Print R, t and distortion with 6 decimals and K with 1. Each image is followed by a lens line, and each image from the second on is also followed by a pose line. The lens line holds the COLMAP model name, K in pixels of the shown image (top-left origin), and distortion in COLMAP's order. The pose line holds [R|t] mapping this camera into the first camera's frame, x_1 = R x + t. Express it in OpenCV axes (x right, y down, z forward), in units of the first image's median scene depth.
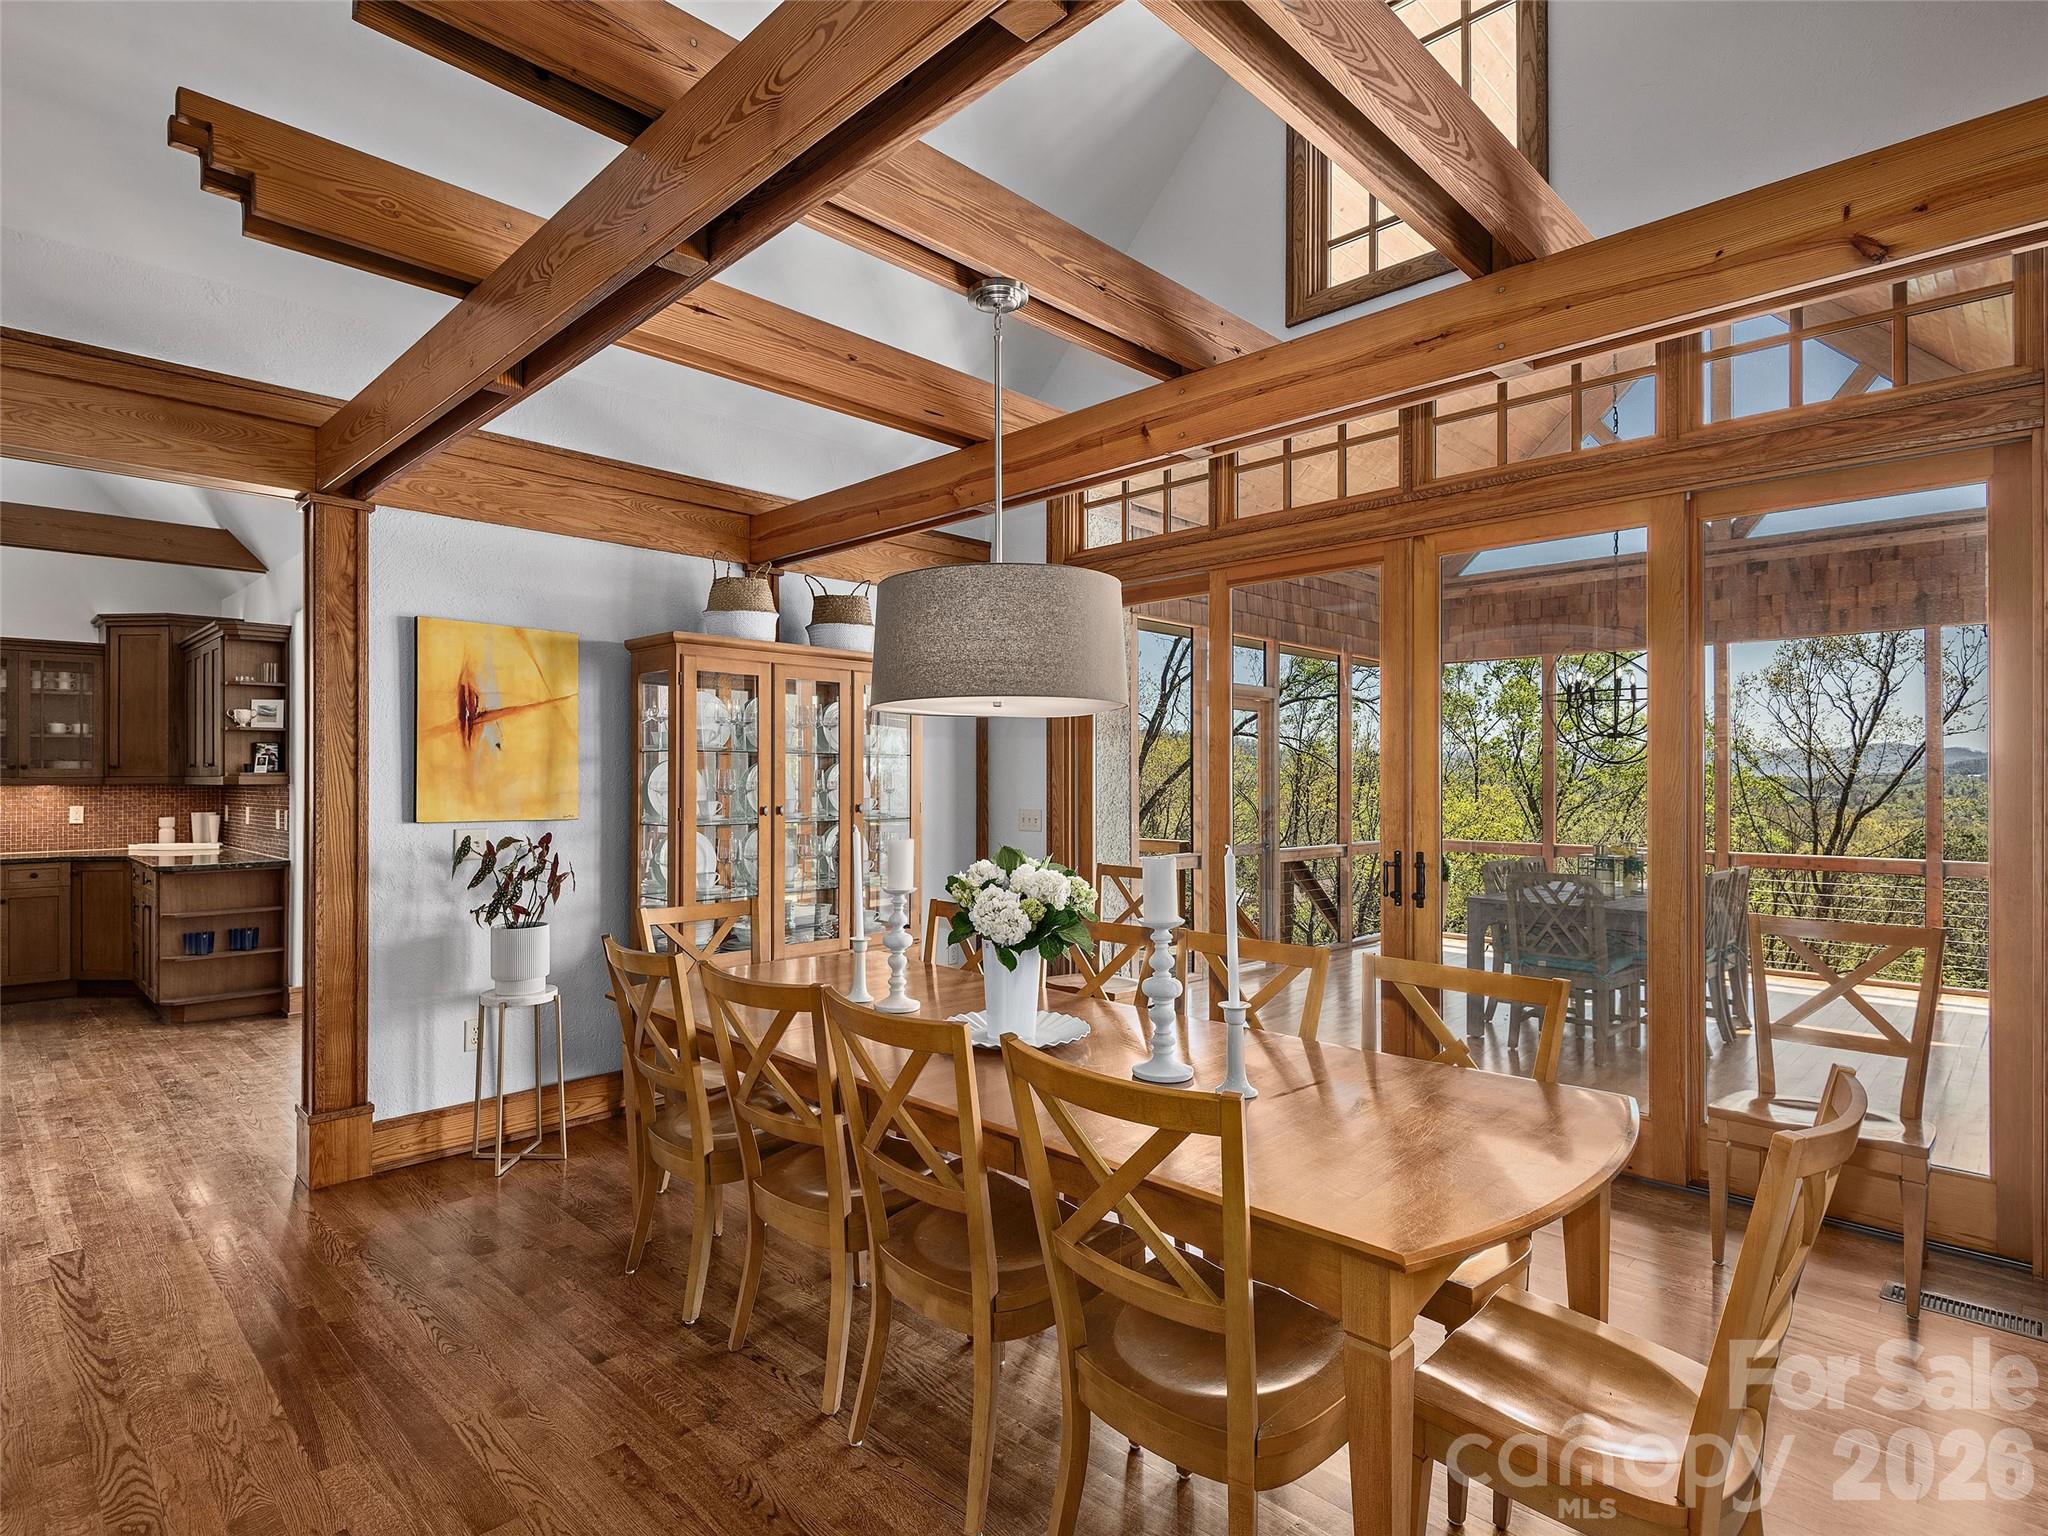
lens RADIAL K [[1061.6, 0, 1025.6], [0, 1061.6, 772.0], [0, 0, 1]] dist [-0.000208, -0.002753]
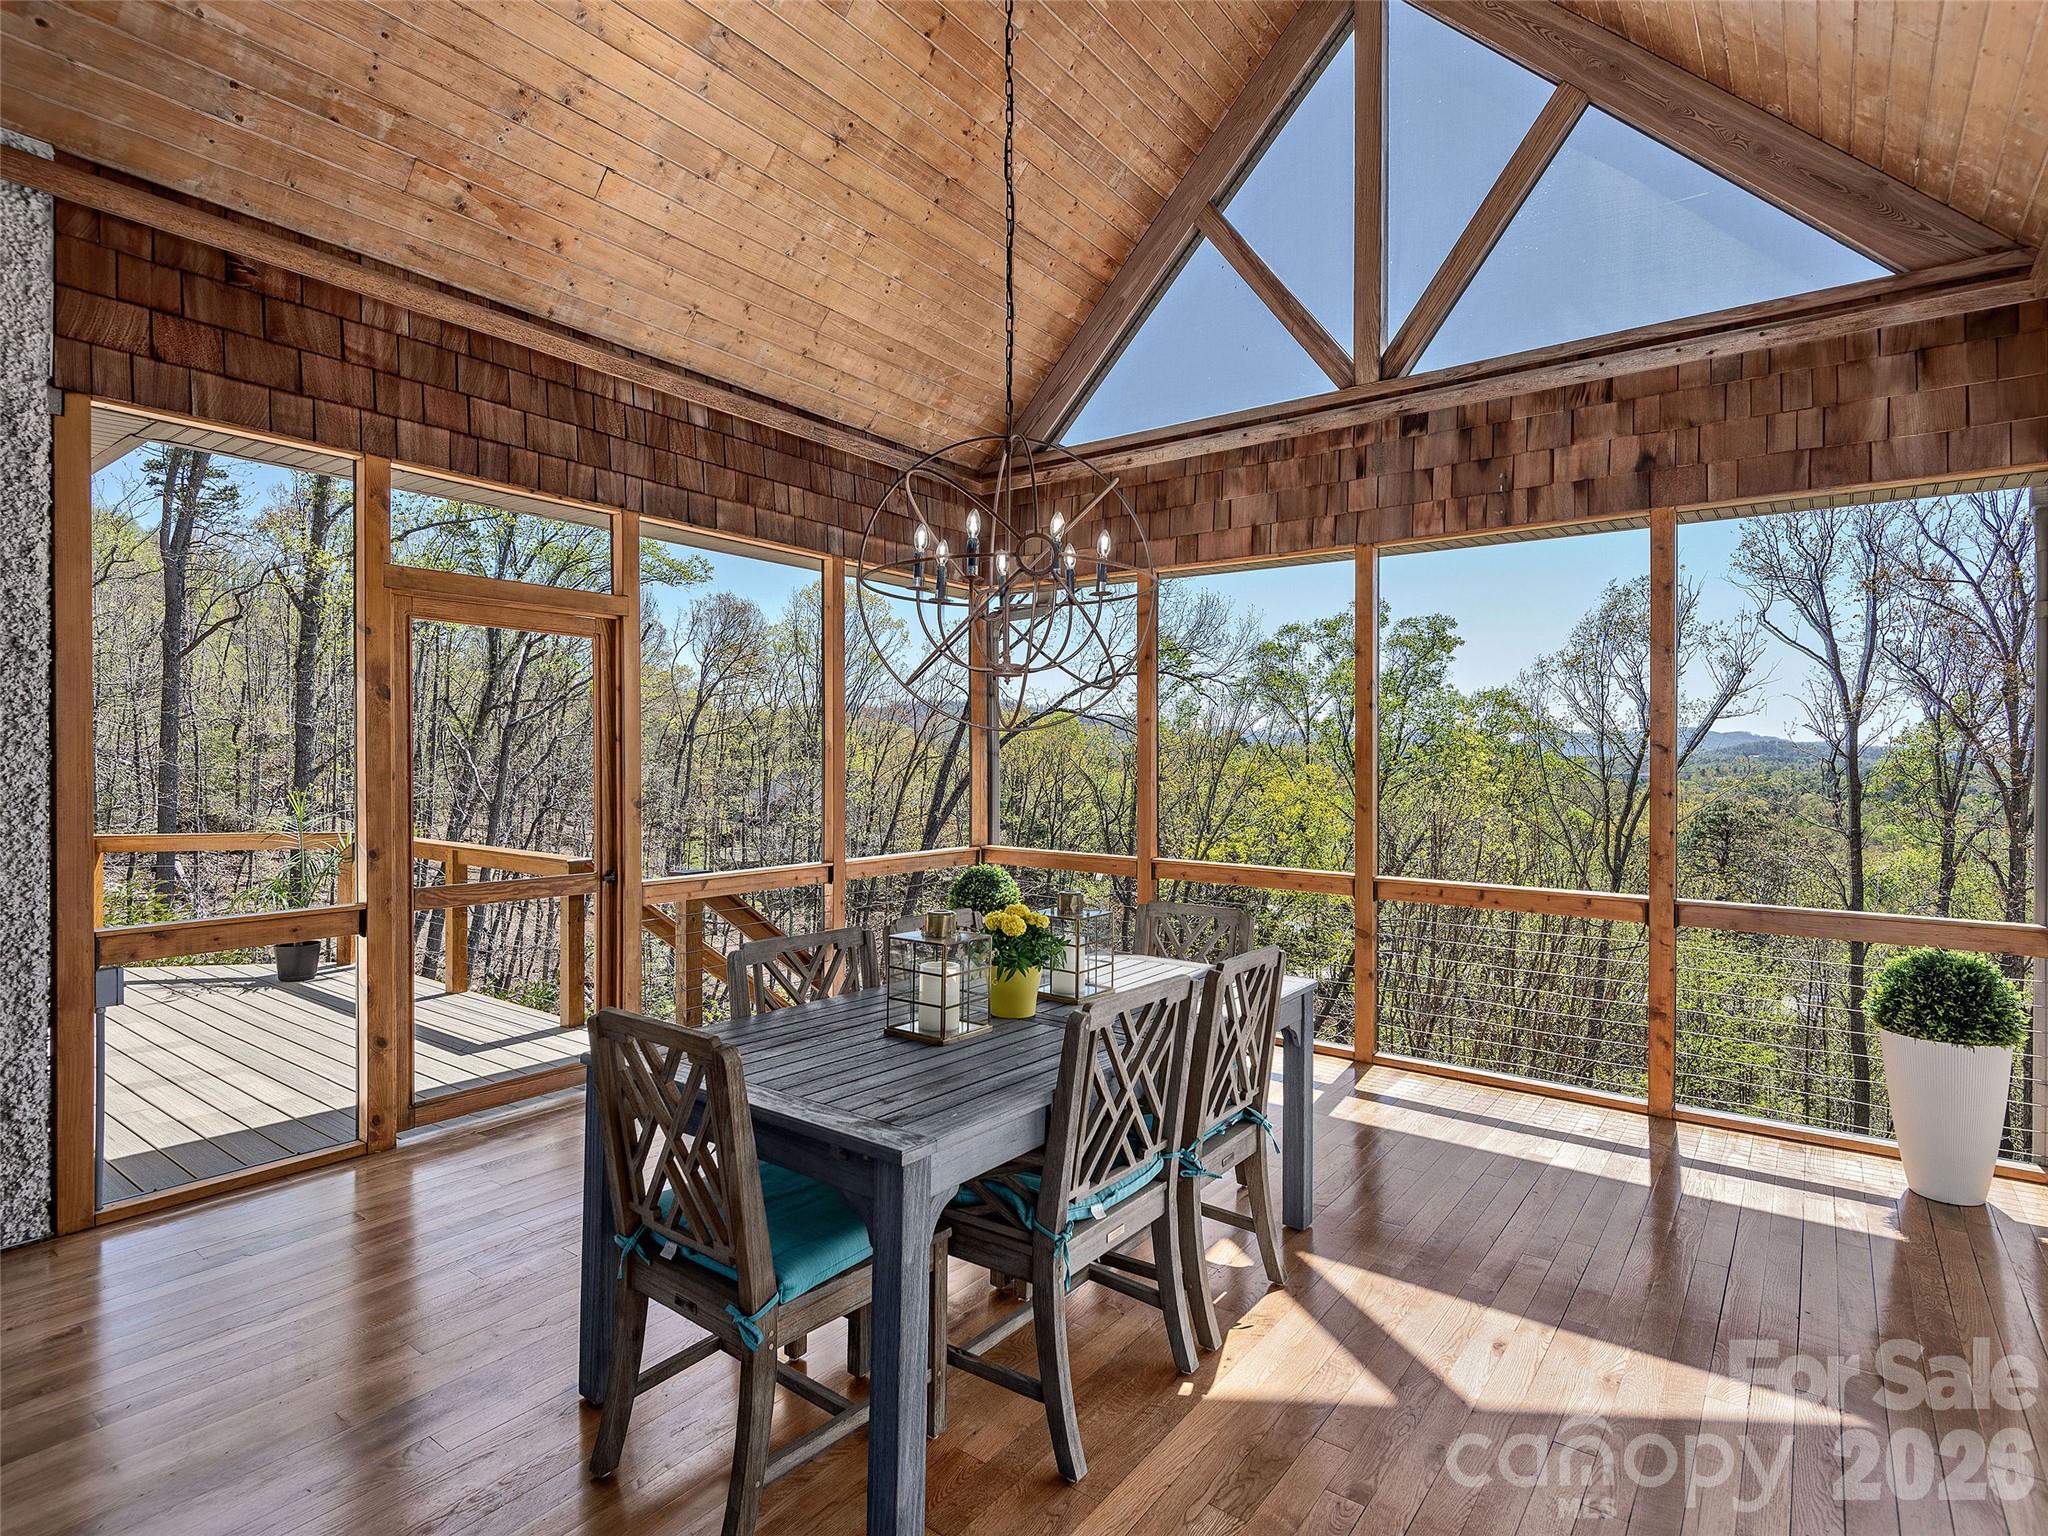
lens RADIAL K [[1061.6, 0, 1021.3], [0, 1061.6, 764.4], [0, 0, 1]] dist [-0.000208, -0.002753]
pose [[0.991846, 0.006125, 0.127294, 0.376494], [-0.008150, 0.999848, 0.015396, -0.000326], [-0.127180, -0.016308, 0.991746, 0.400625]]
